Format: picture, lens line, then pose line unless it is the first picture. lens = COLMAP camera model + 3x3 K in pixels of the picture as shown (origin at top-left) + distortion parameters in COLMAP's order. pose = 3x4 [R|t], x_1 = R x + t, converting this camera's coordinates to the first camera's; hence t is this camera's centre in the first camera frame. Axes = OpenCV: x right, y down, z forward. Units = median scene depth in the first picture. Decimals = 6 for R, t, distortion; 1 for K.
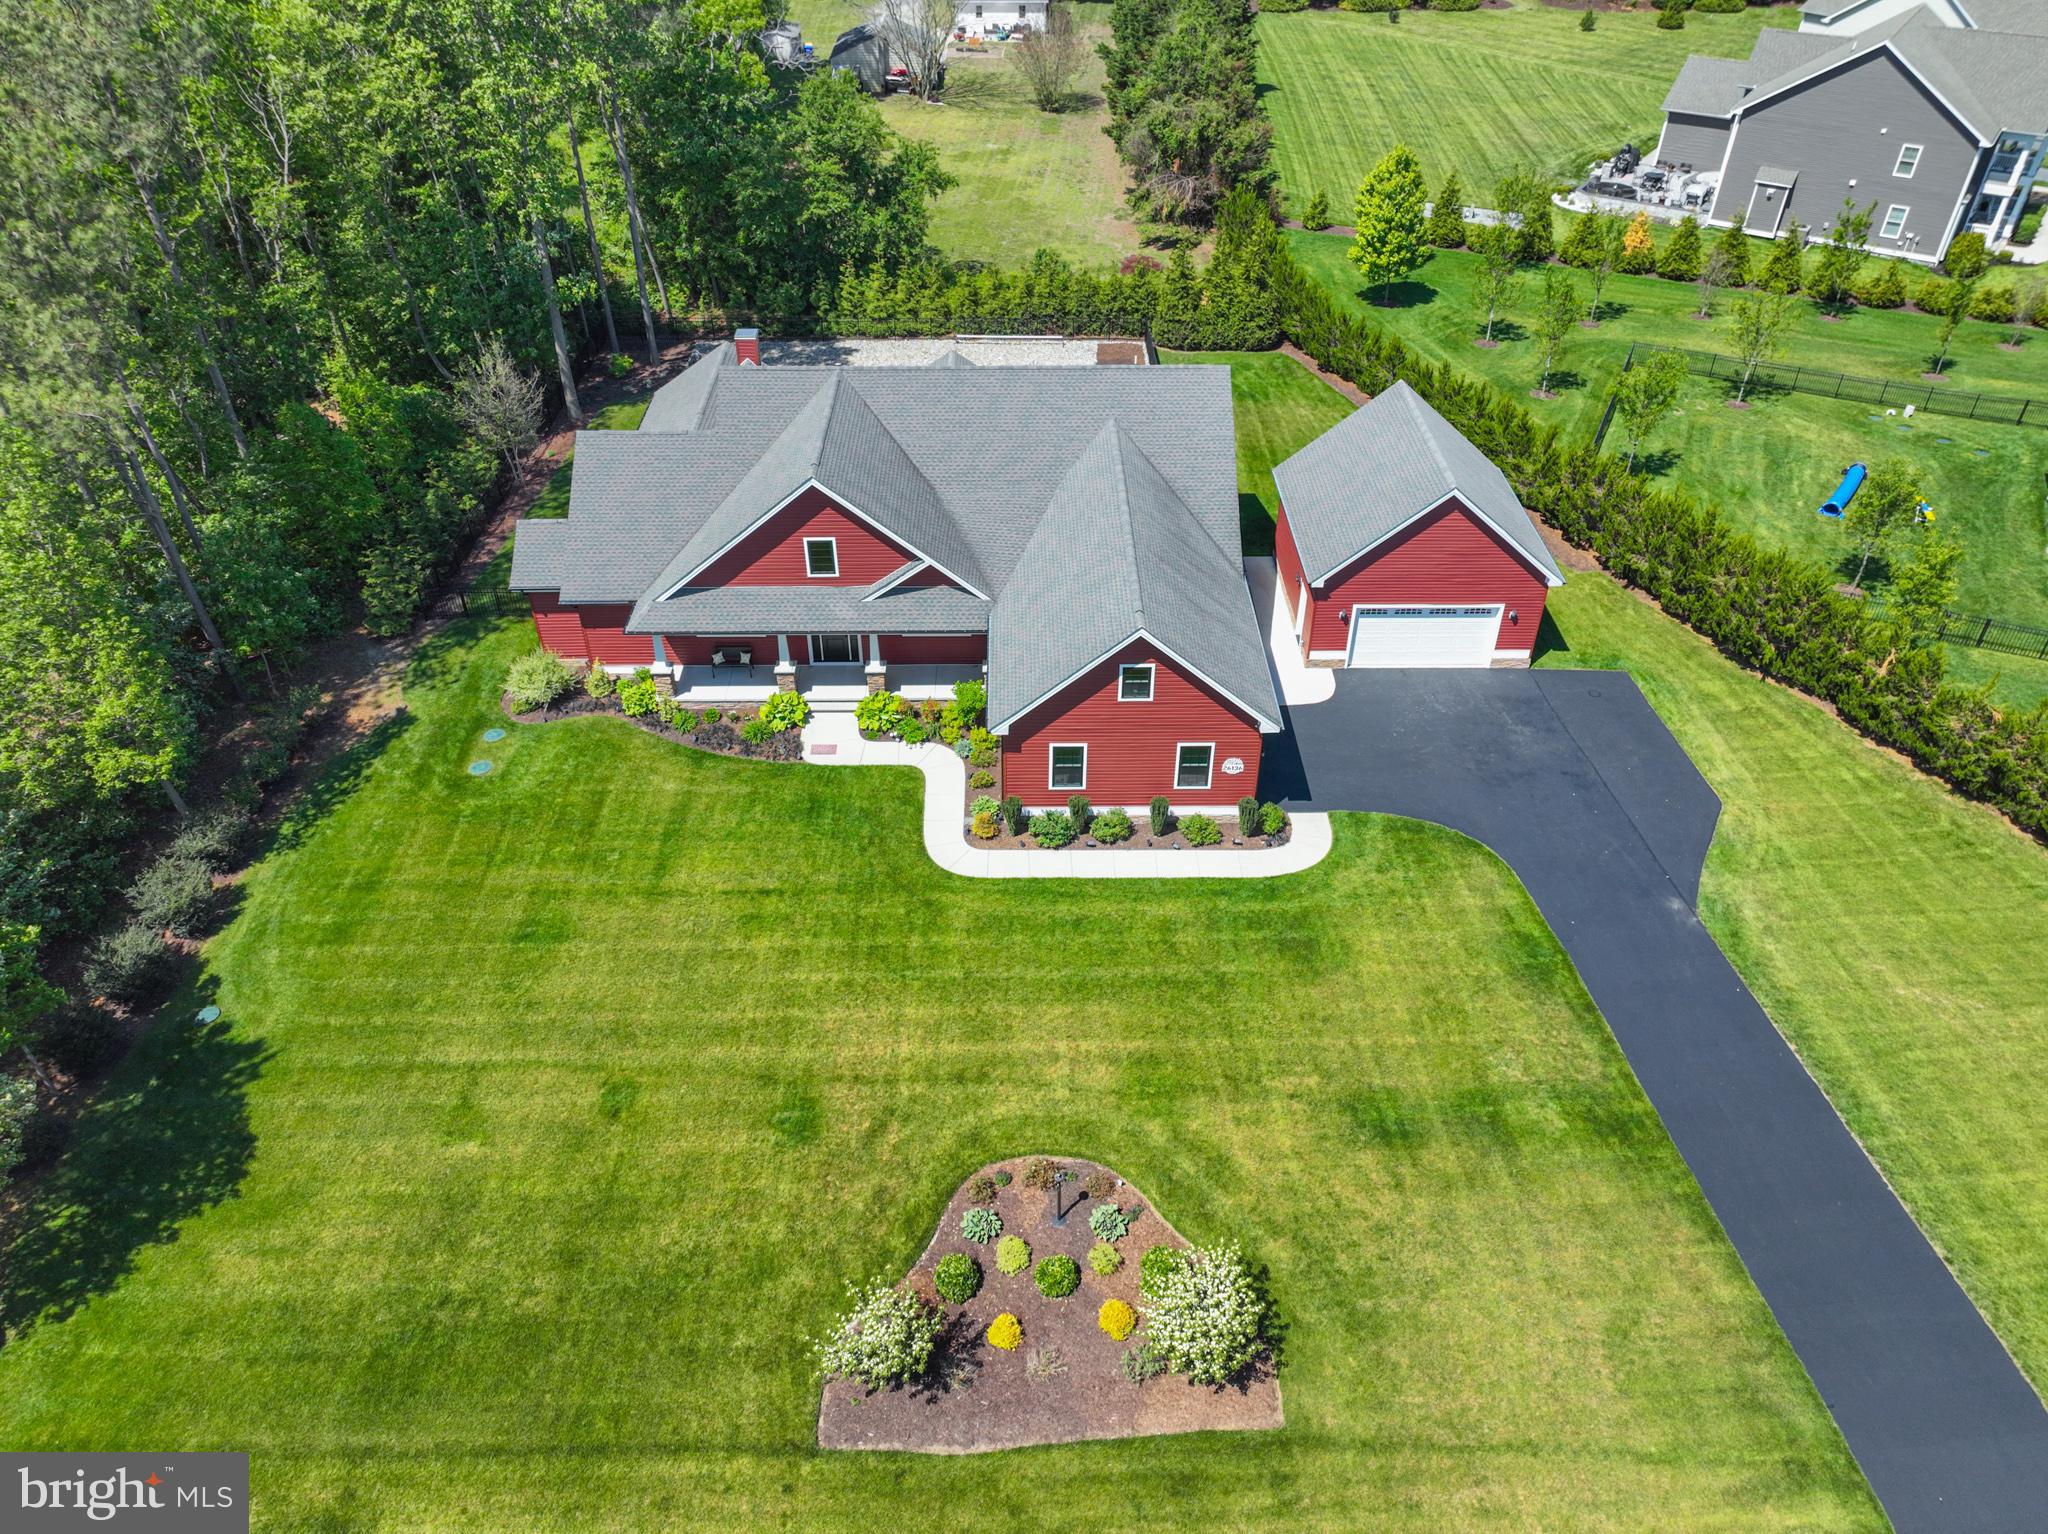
lens RADIAL K [[1412.6, 0, 1021.6], [0, 1412.6, 770.5], [0, 0, 1]] dist [0.004621, 0.005070]
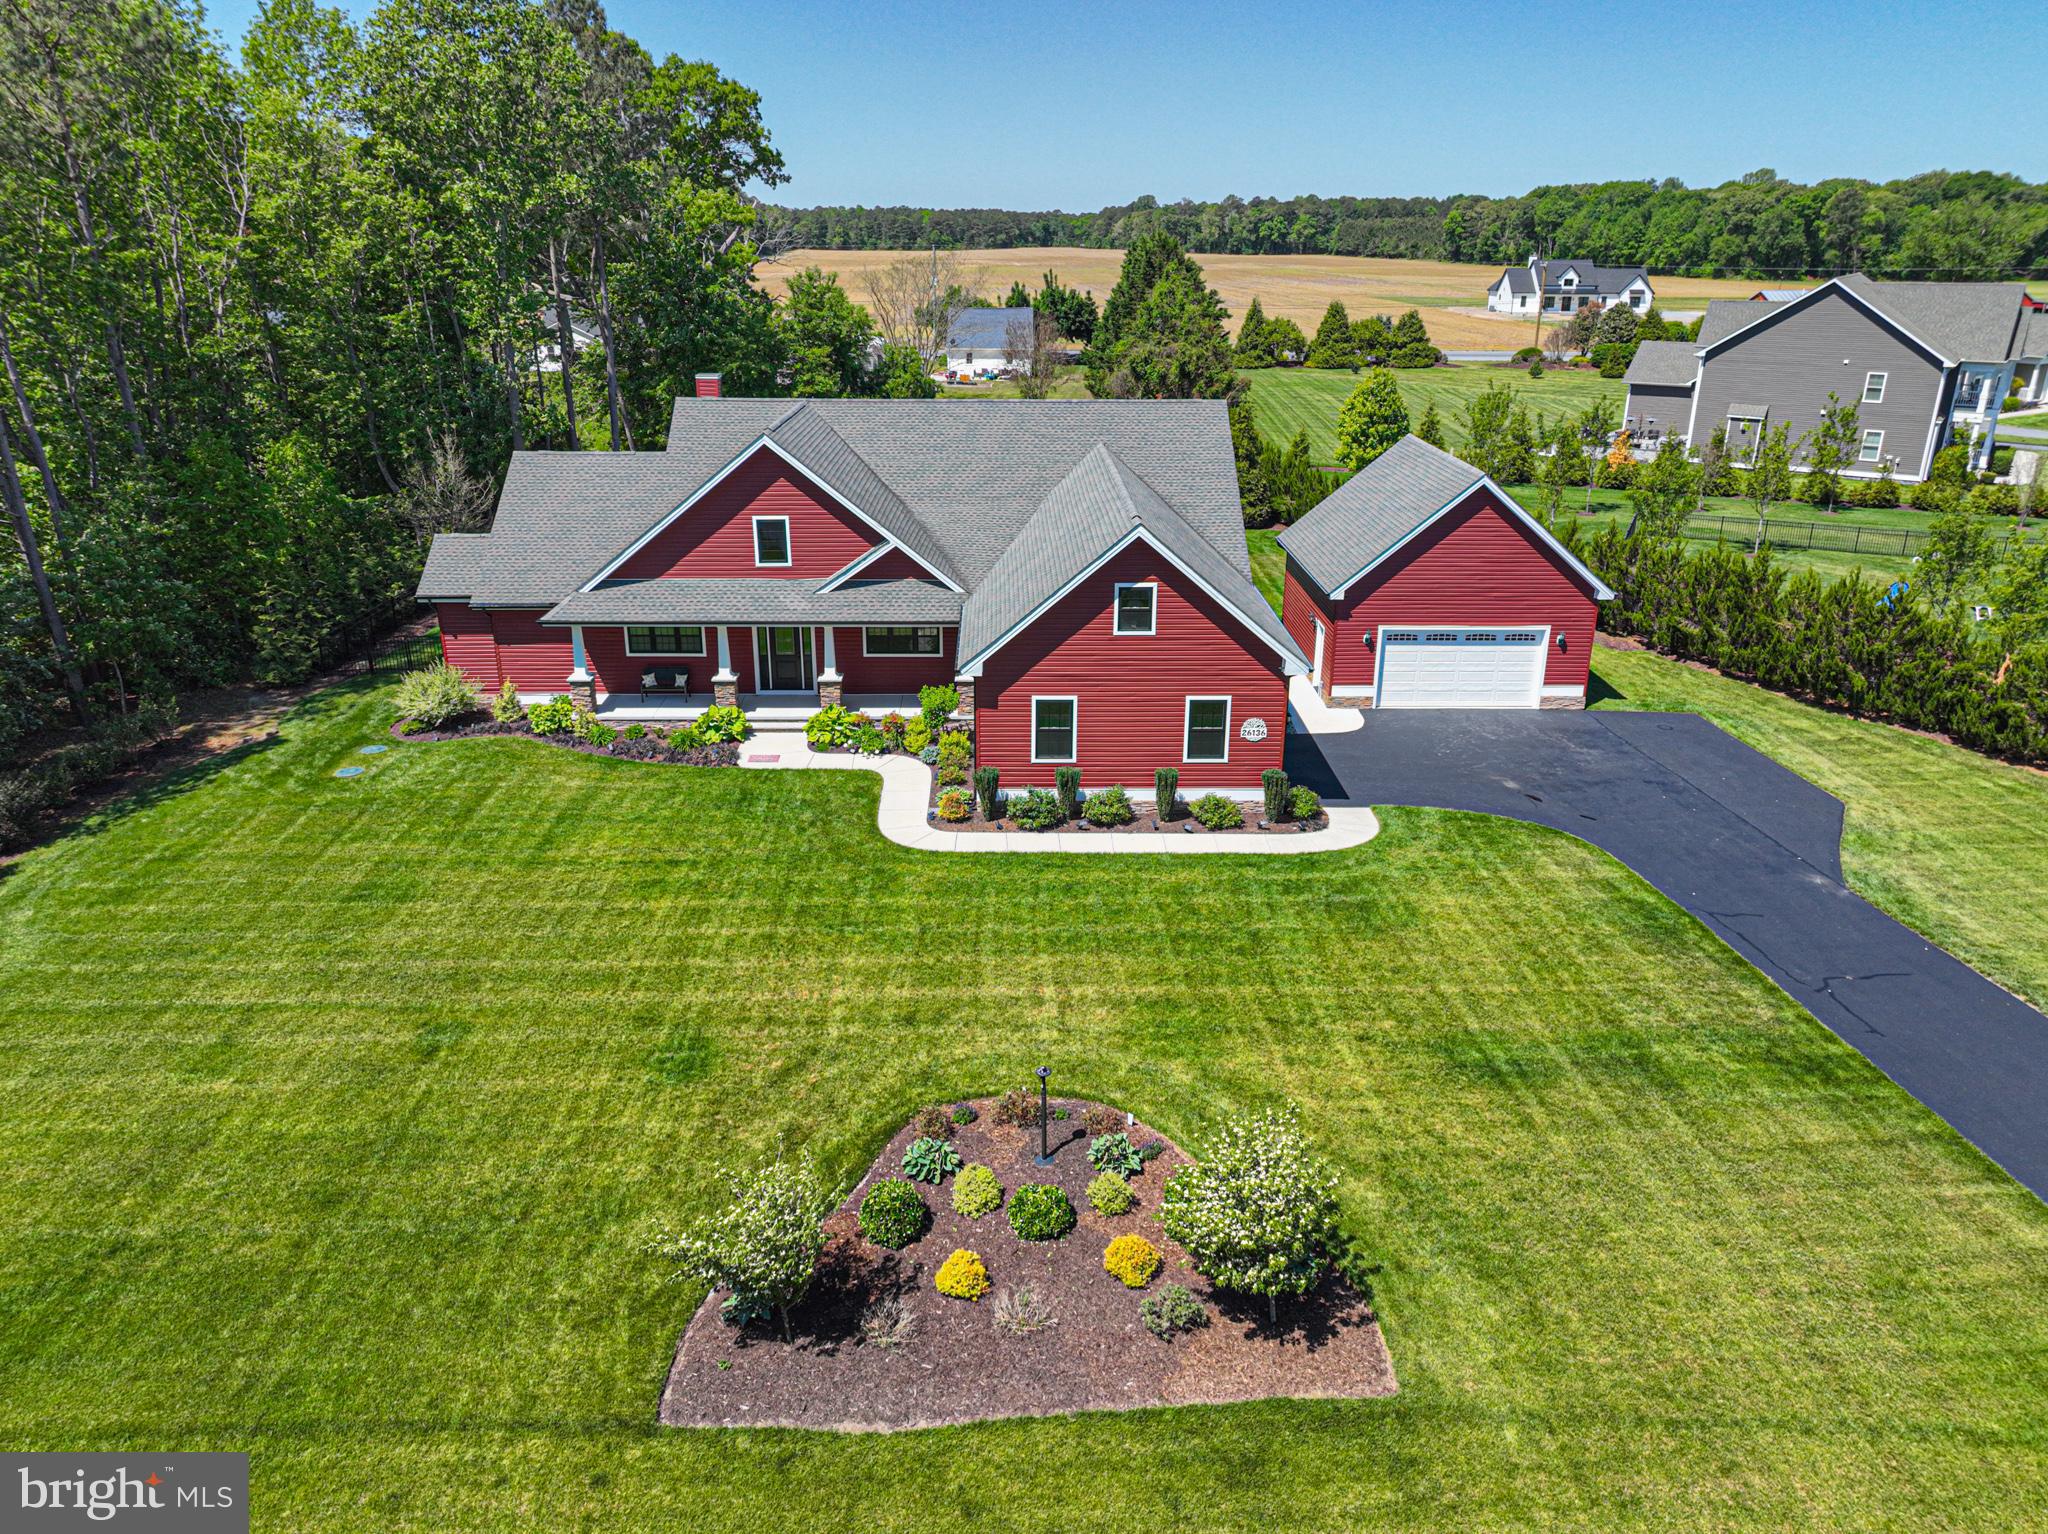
lens RADIAL K [[1411.0, 0, 1022.9], [0, 1411.0, 784.4], [0, 0, 1]] dist [-0.000951, 0.018143]
pose [[0.999971, 0.001037, 0.007489, 0.008060], [0.001205, 0.956034, -0.293254, 0.264108], [-0.007464, 0.293255, 0.956005, 0.216507]]
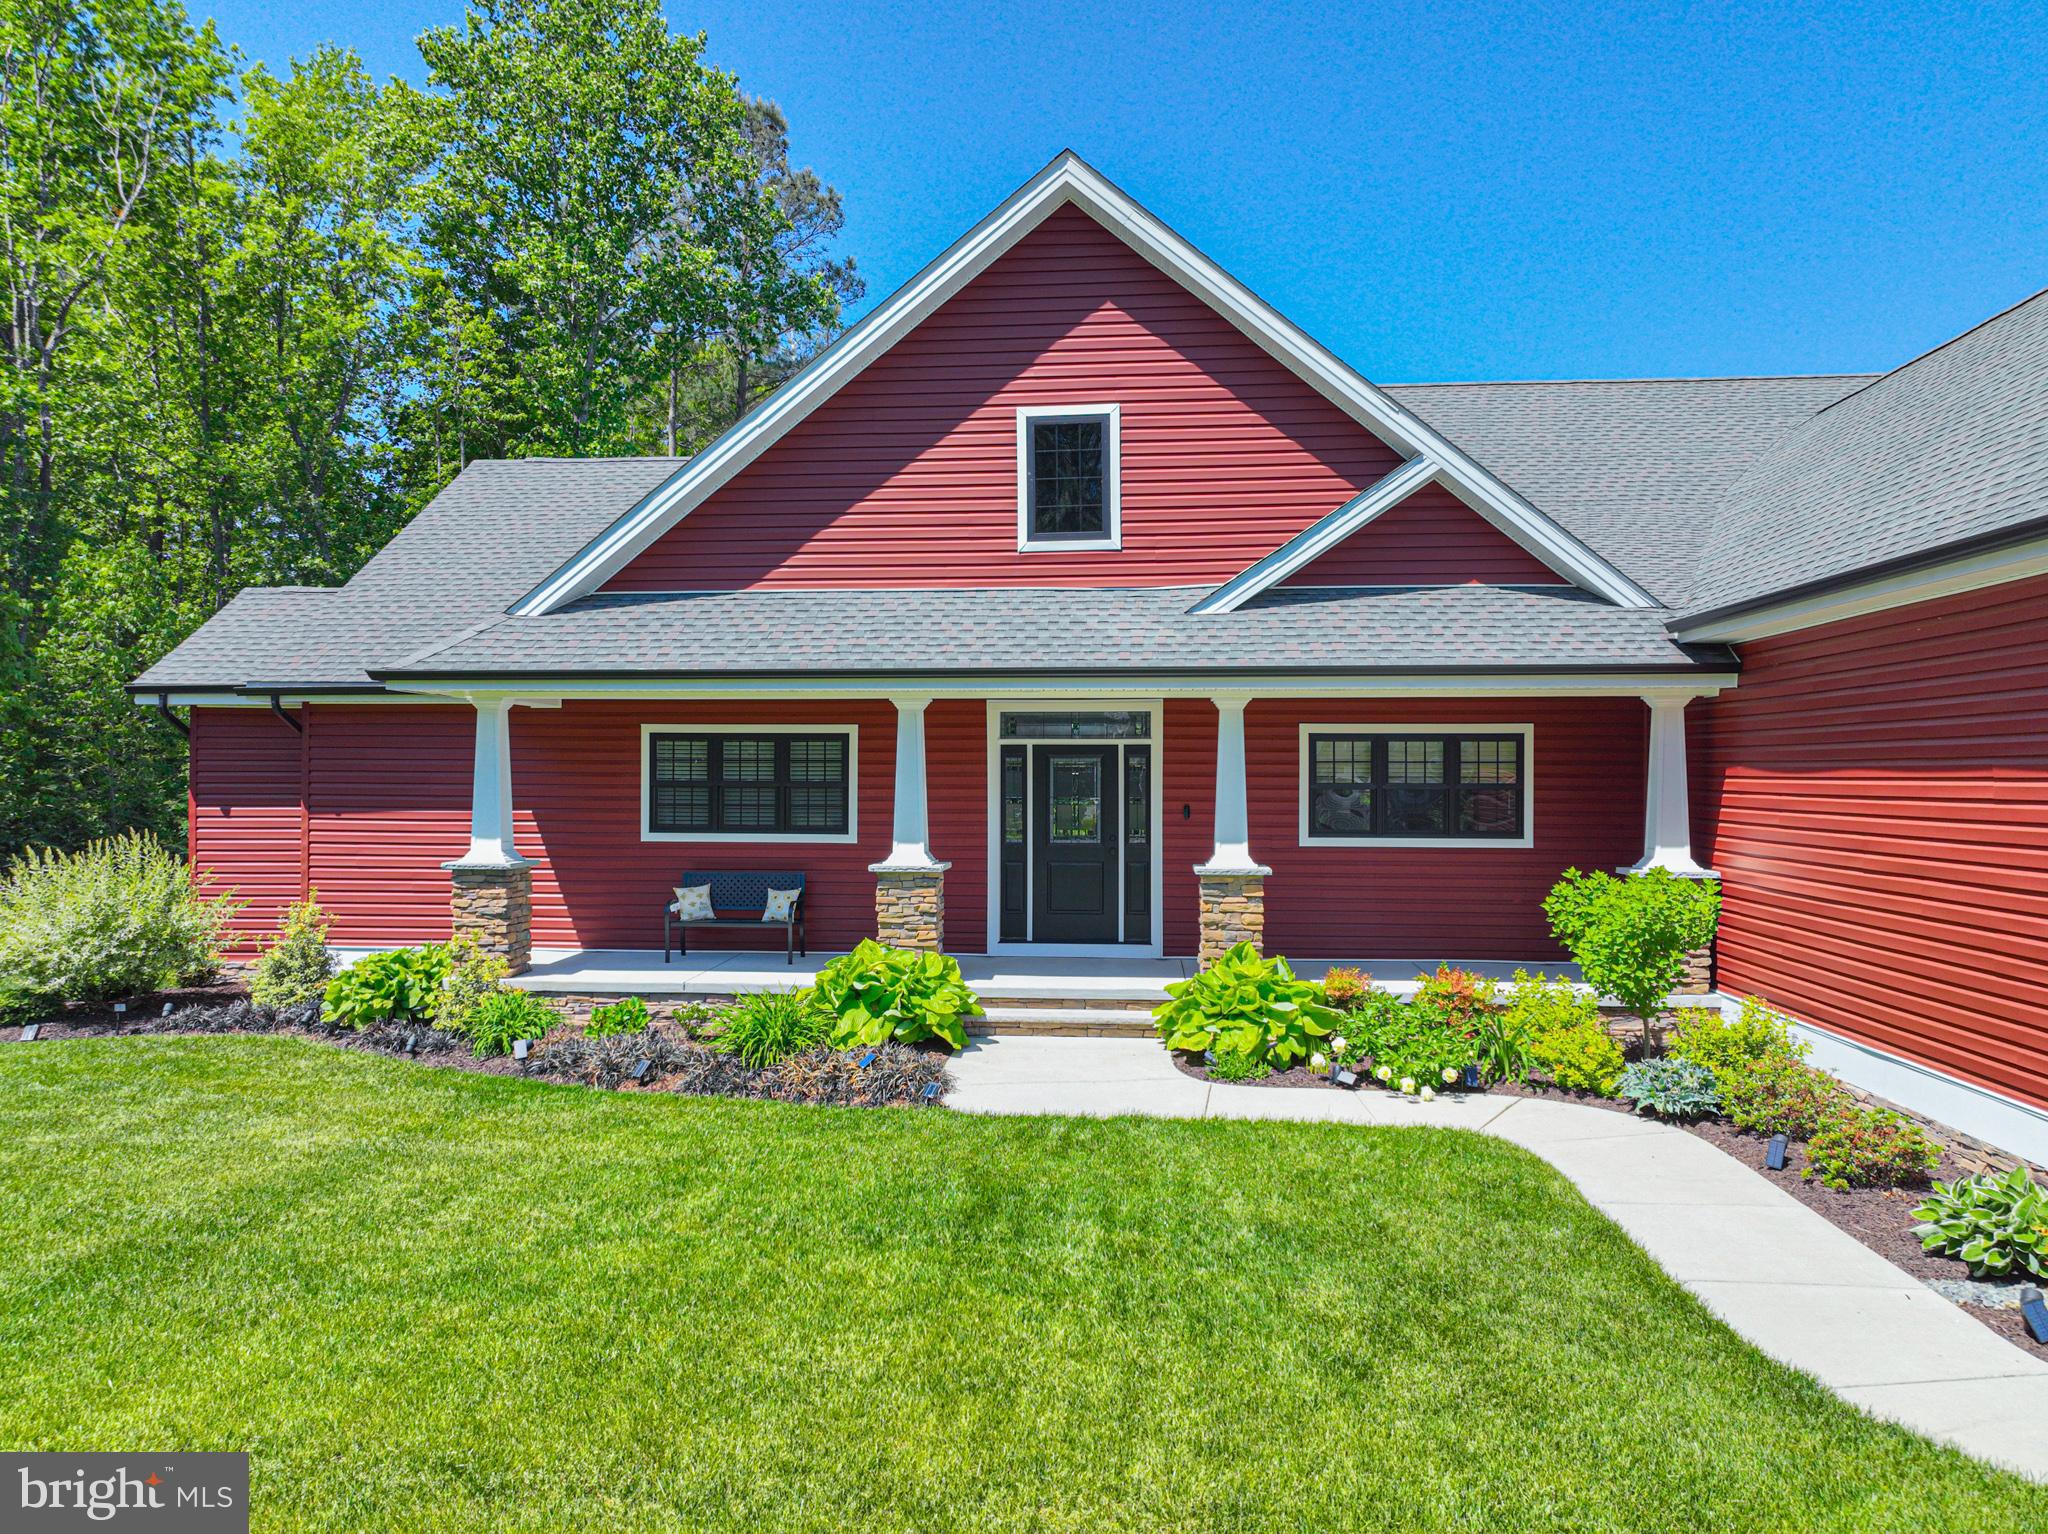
lens RADIAL K [[1435.8, 0, 1023.1], [0, 1435.8, 778.5], [0, 0, 1]] dist [0.004527, 0.006875]
pose [[0.995528, -0.000206, -0.094467, -0.128798], [-0.058456, 0.784203, -0.617744, 0.097836], [0.074208, 0.620504, 0.780684, 0.839840]]
